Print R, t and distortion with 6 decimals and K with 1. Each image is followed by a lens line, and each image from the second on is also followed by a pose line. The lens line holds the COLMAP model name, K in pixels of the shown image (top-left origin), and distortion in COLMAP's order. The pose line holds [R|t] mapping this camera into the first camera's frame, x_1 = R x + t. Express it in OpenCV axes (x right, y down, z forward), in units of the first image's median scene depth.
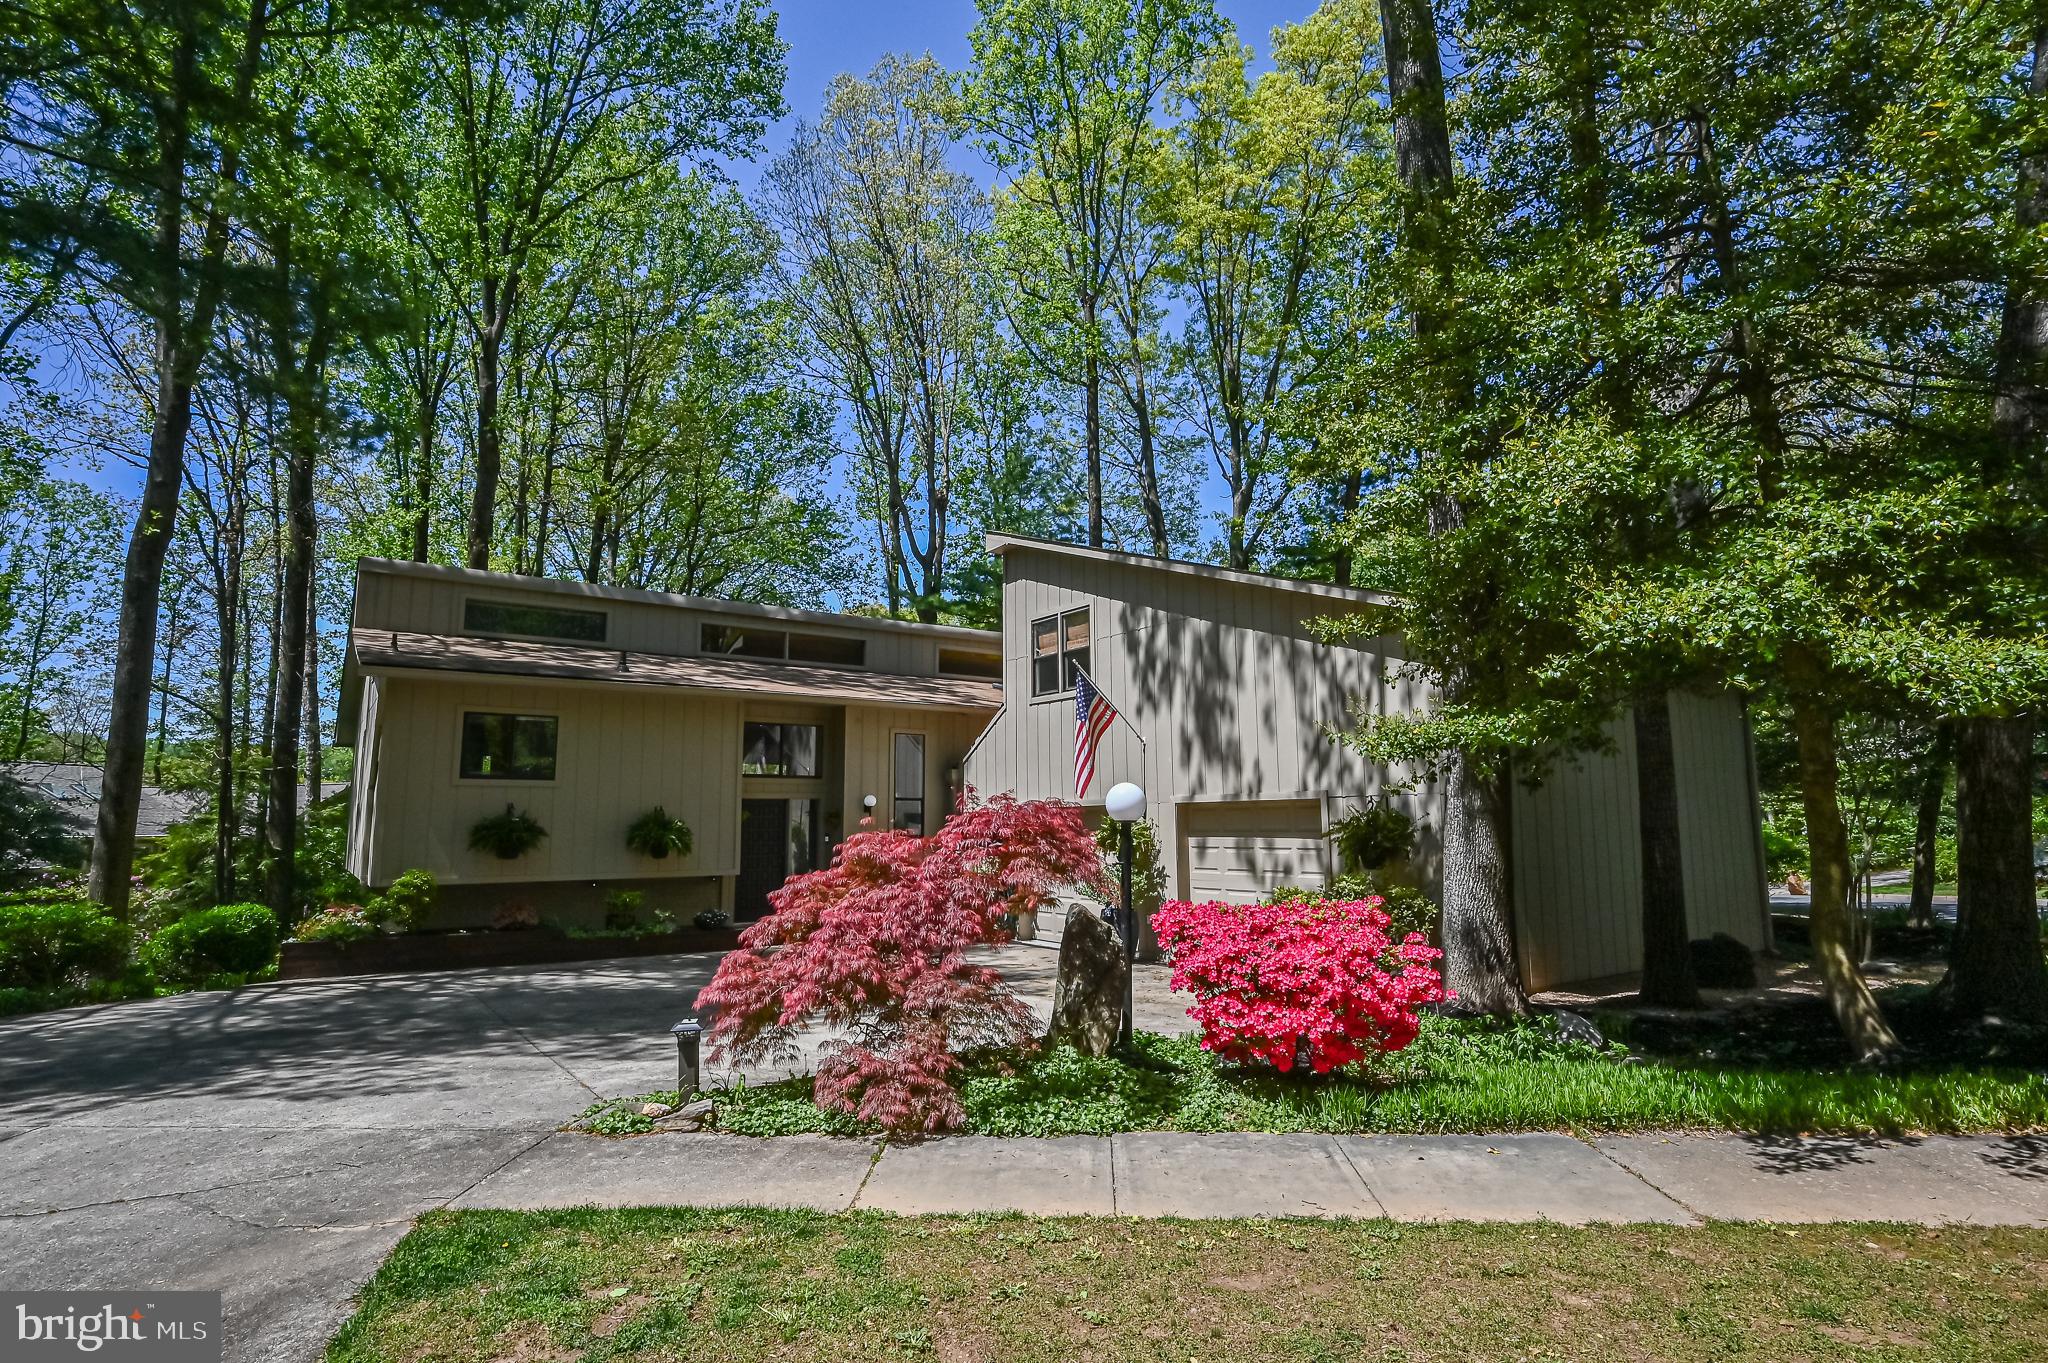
lens RADIAL K [[1049.7, 0, 1022.4], [0, 1049.7, 664.3], [0, 0, 1]] dist [0.000994, -0.000311]
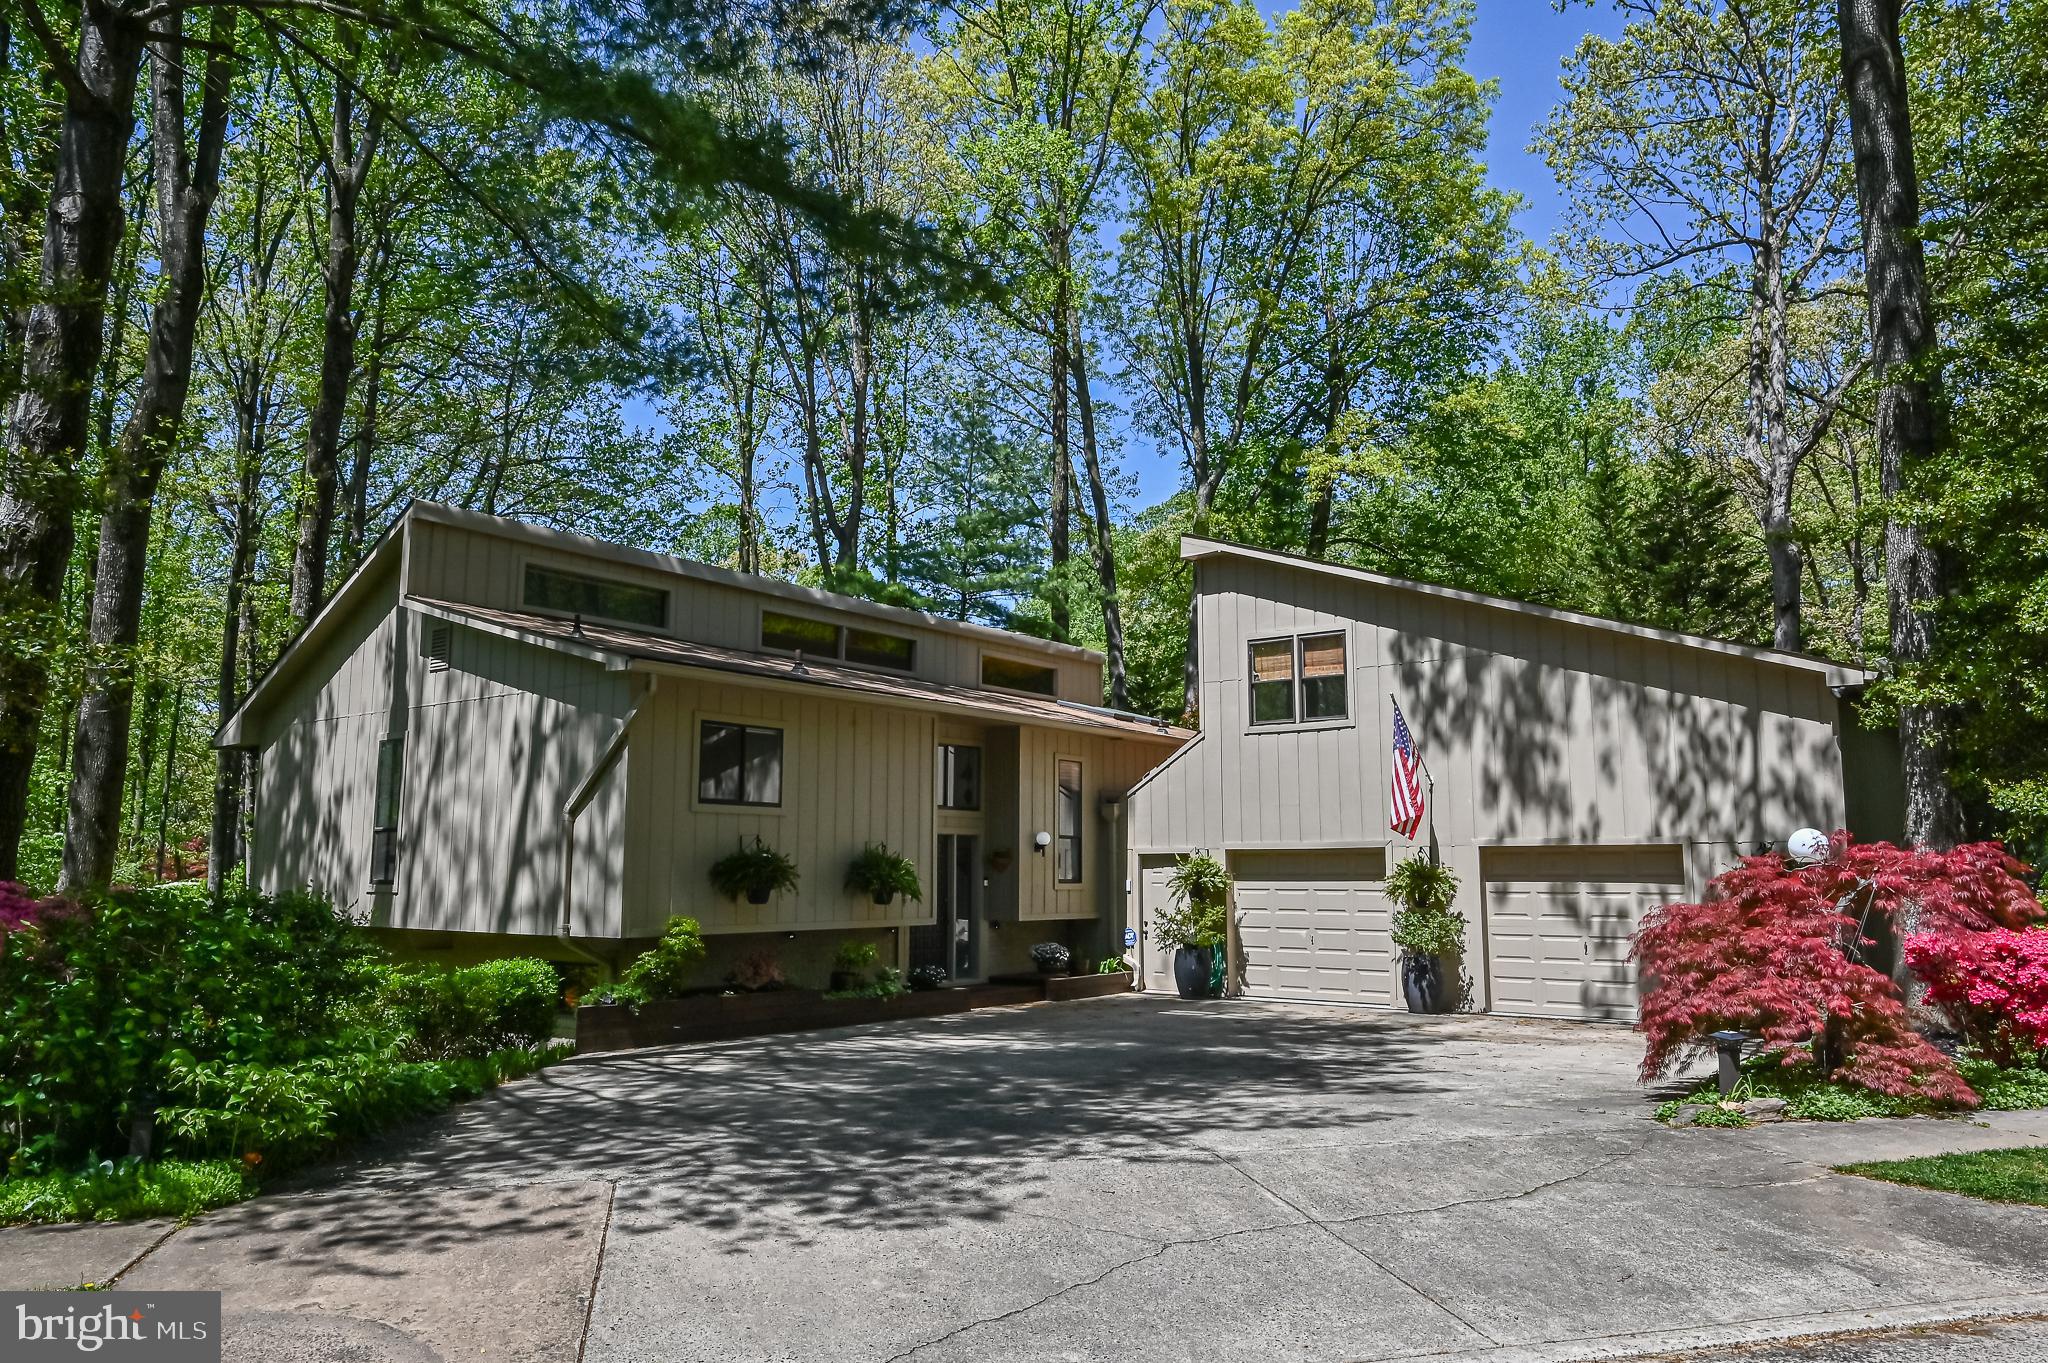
lens RADIAL K [[1384.2, 0, 1022.7], [0, 1384.2, 691.5], [0, 0, 1]] dist [-0.008596, 0.005022]
pose [[0.954473, 0.047488, 0.294495, -0.646425], [-0.053644, 0.998477, 0.012857, -0.003625], [-0.293436, -0.028069, 0.955567, -0.087605]]
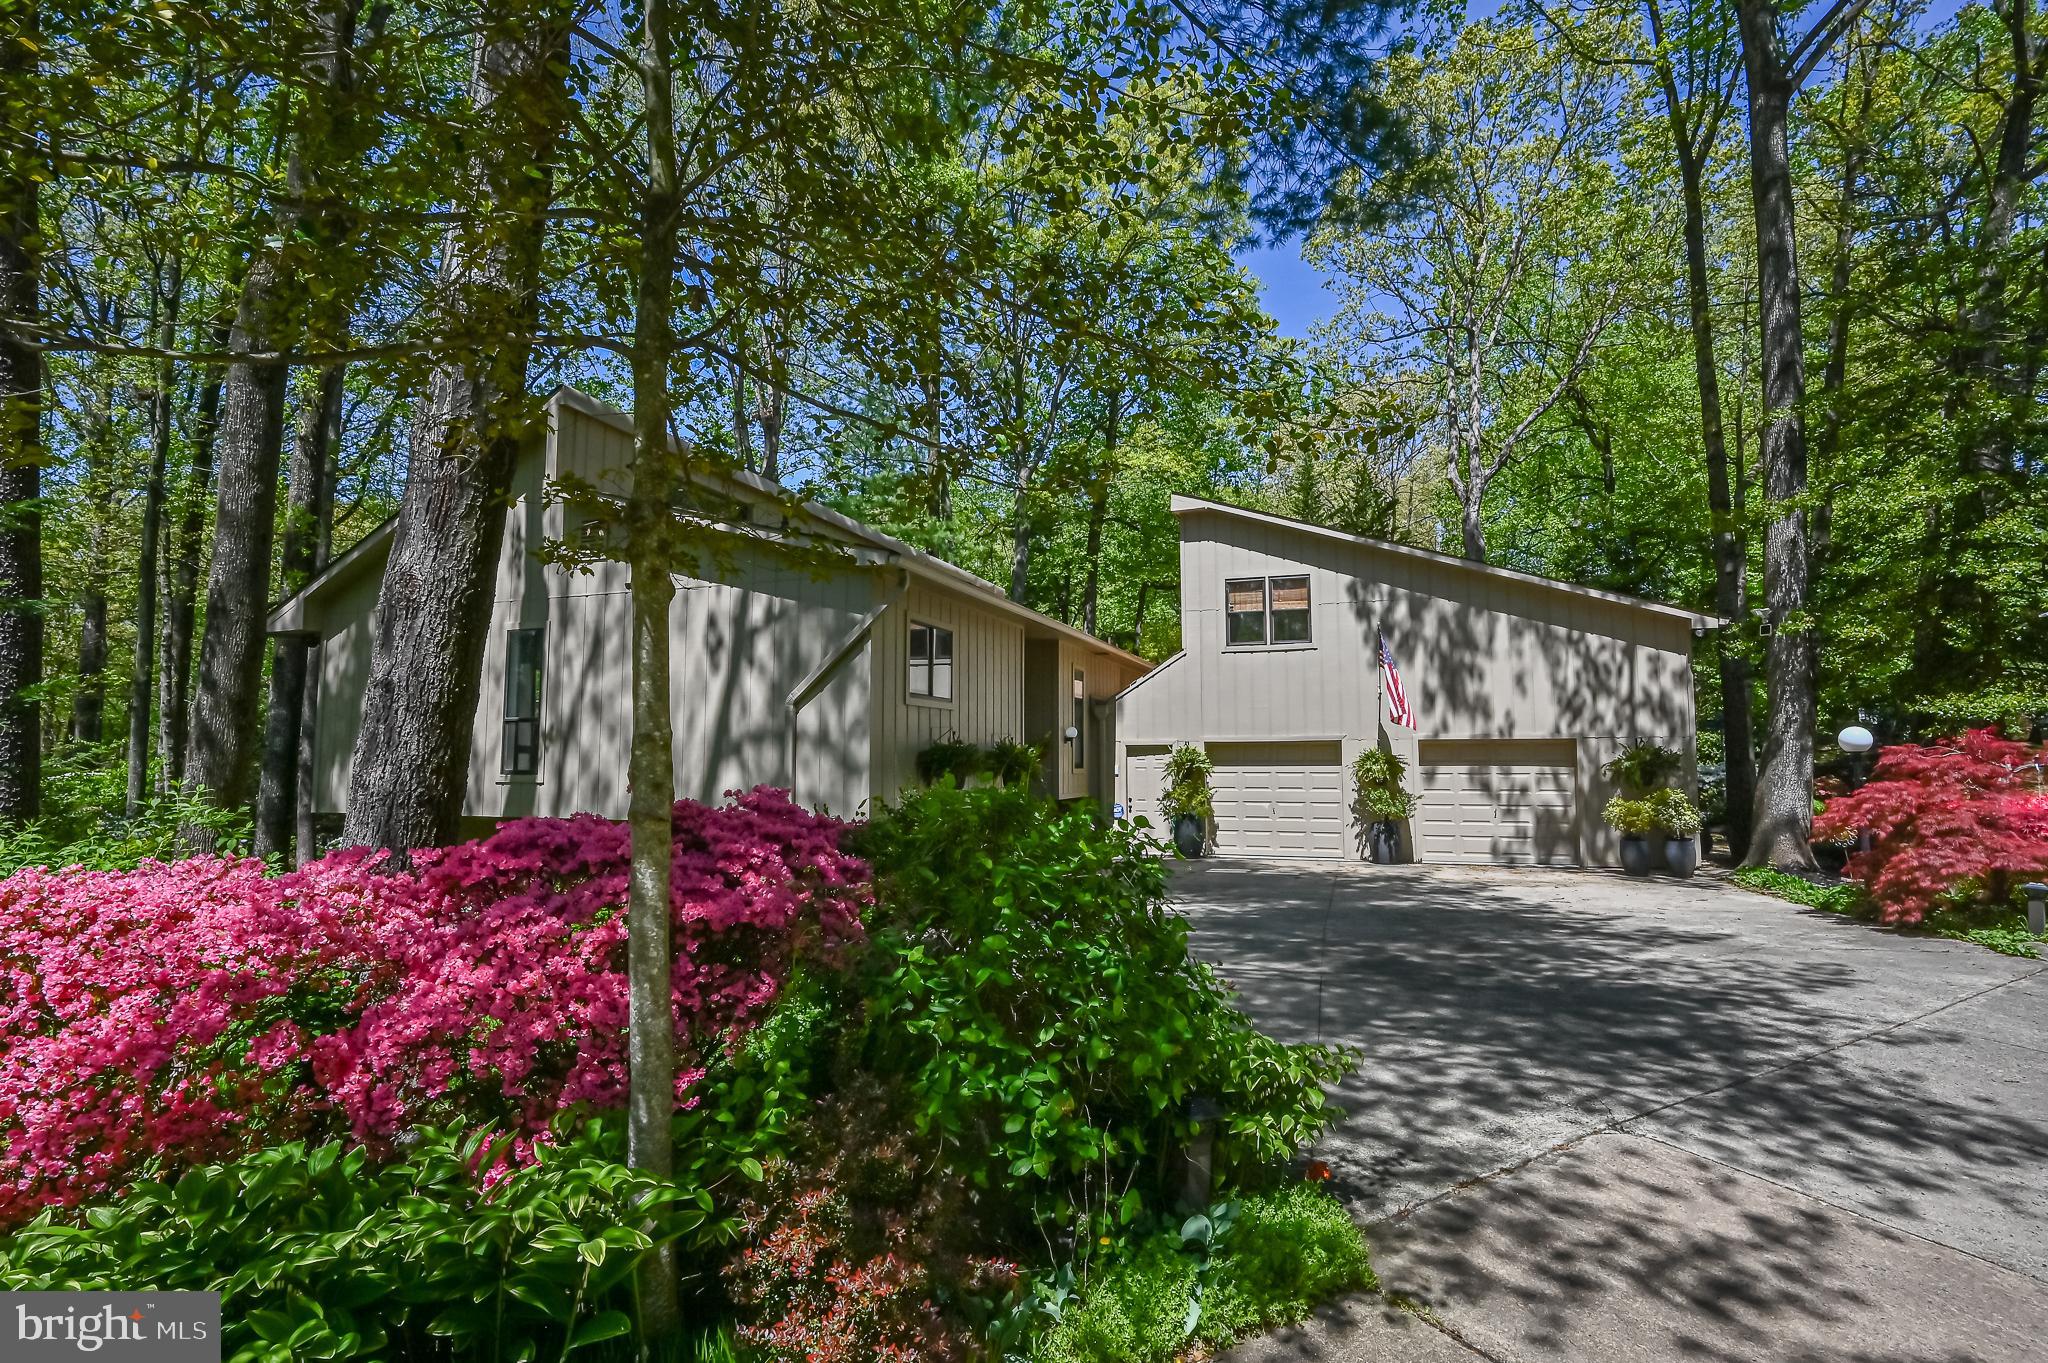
lens RADIAL K [[969.8, 0, 1029.3], [0, 969.8, 689.4], [0, 0, 1]] dist [-0.000377, -0.000778]
pose [[0.812984, 0.047946, 0.580309, -0.962199], [-0.093160, 0.994477, 0.048347, 0.057849], [-0.574786, -0.093367, 0.812960, 0.314998]]
